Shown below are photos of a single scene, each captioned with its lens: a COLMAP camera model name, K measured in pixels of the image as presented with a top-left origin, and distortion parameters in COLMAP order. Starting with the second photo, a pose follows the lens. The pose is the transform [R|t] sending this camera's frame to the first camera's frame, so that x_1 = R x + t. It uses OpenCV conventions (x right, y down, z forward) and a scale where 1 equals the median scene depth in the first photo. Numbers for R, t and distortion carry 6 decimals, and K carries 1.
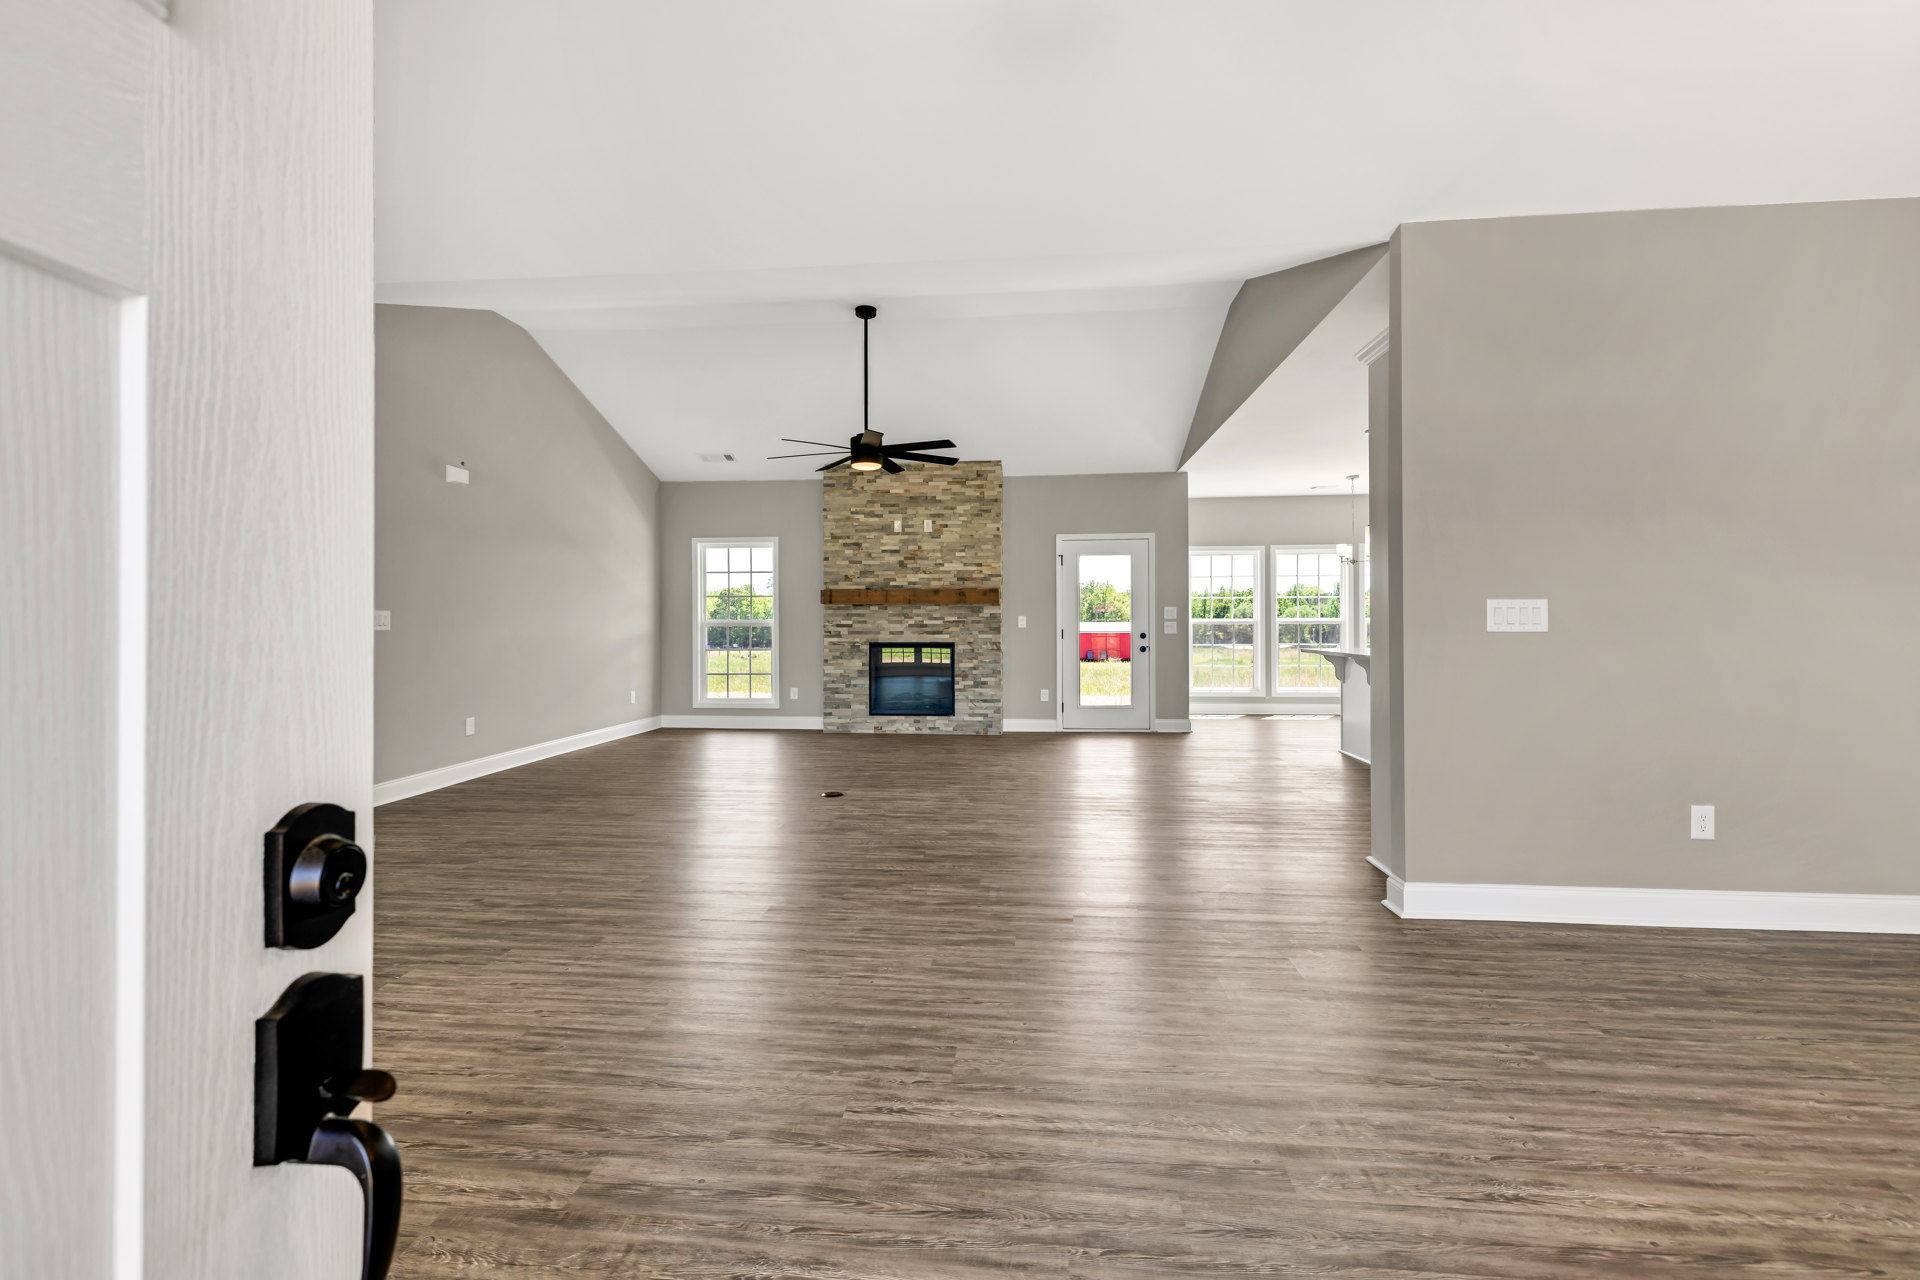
lens RADIAL K [[777.6, 0, 960.4], [0, 777.6, 620.5], [0, 0, 1]] dist [0.000067, 0.000286]
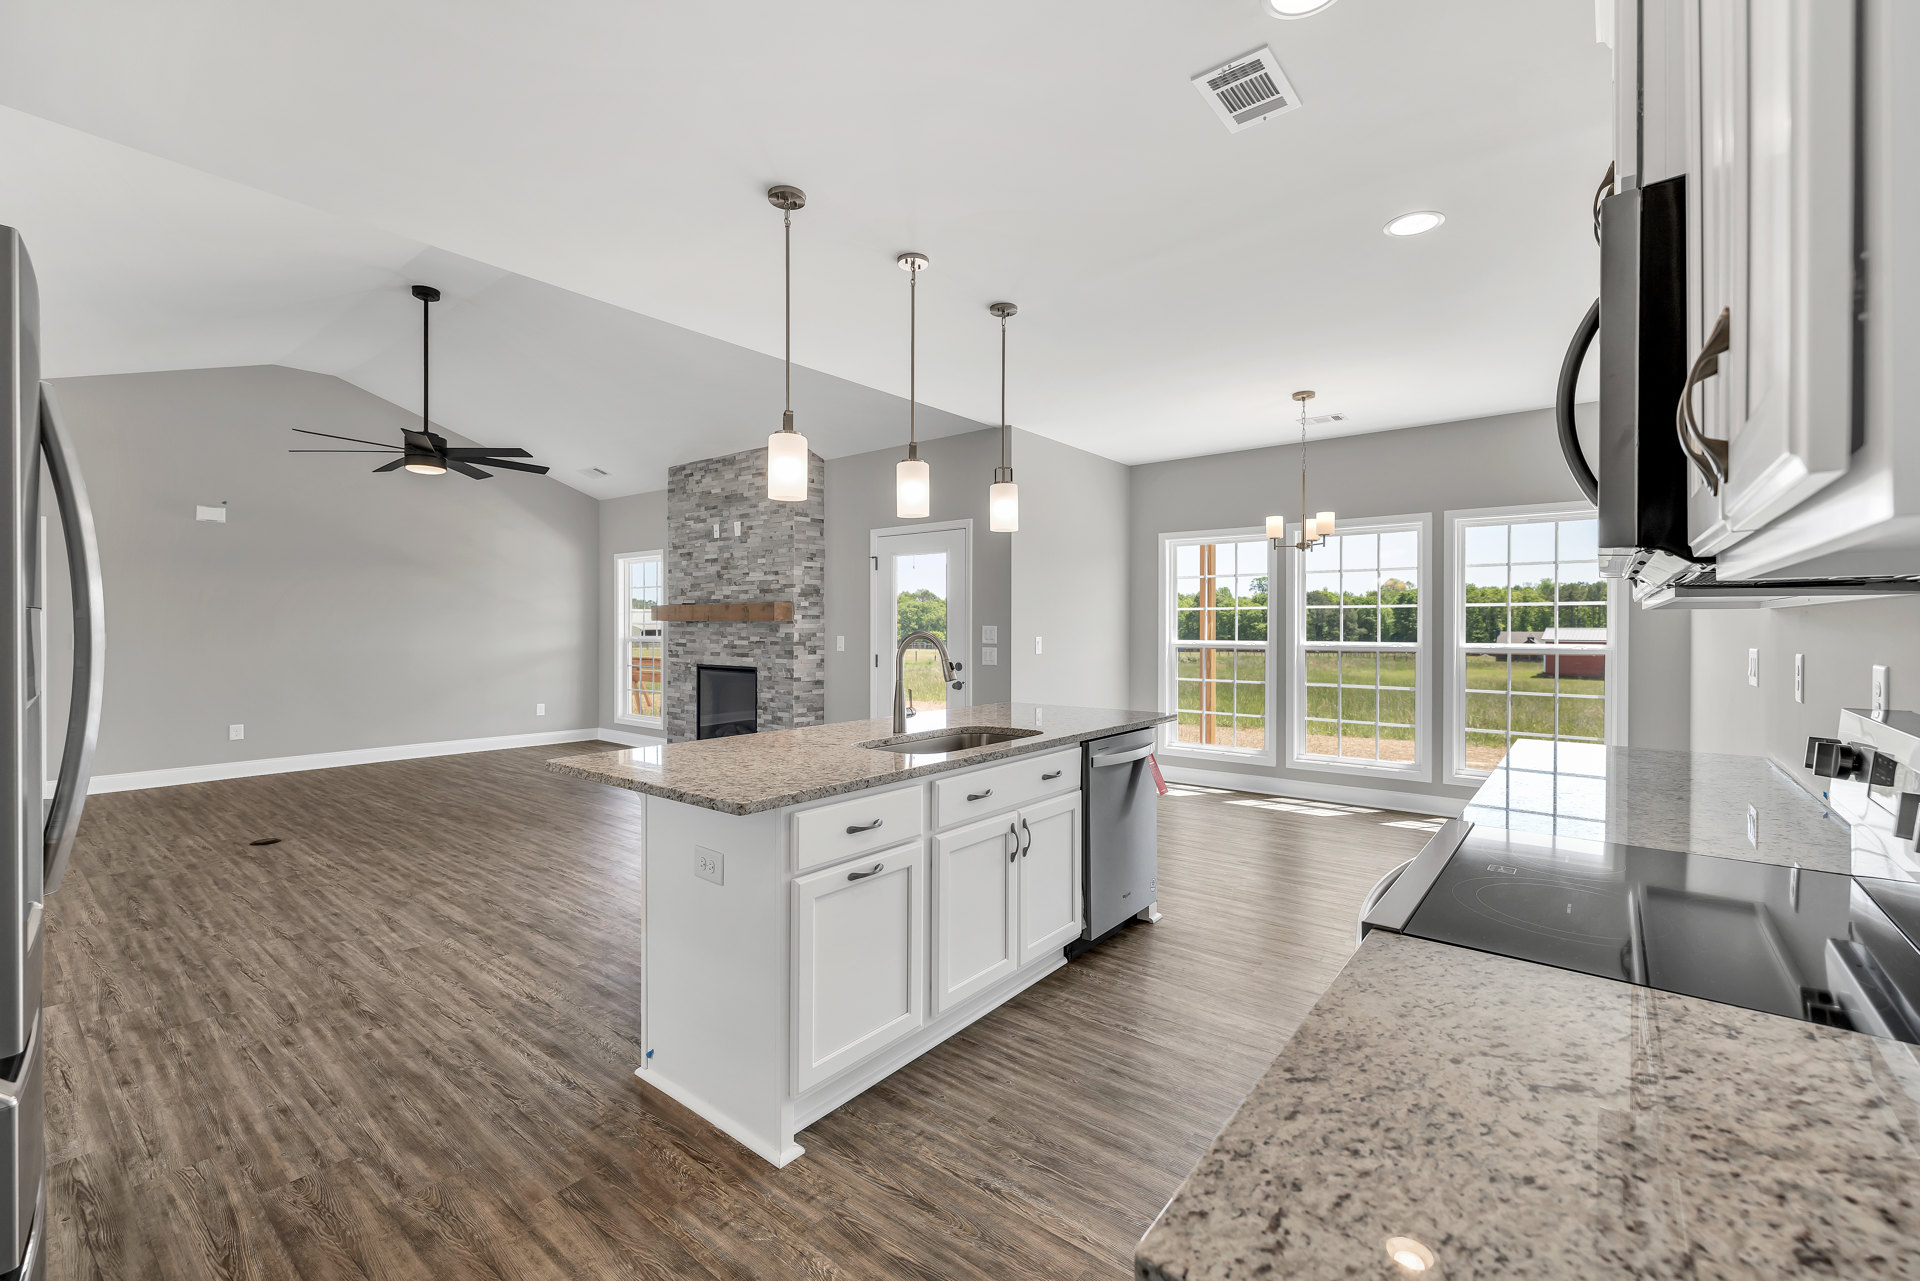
lens RADIAL K [[777.6, 0, 960.4], [0, 777.6, 621.0], [0, 0, 1]] dist [0.000067, 0.000286]
pose [[0.858942, 0.001863, -0.512069, 0.598707], [-0.003009, 0.999994, -0.001410, -0.020746], [0.512064, 0.002753, 0.858943, 0.395582]]
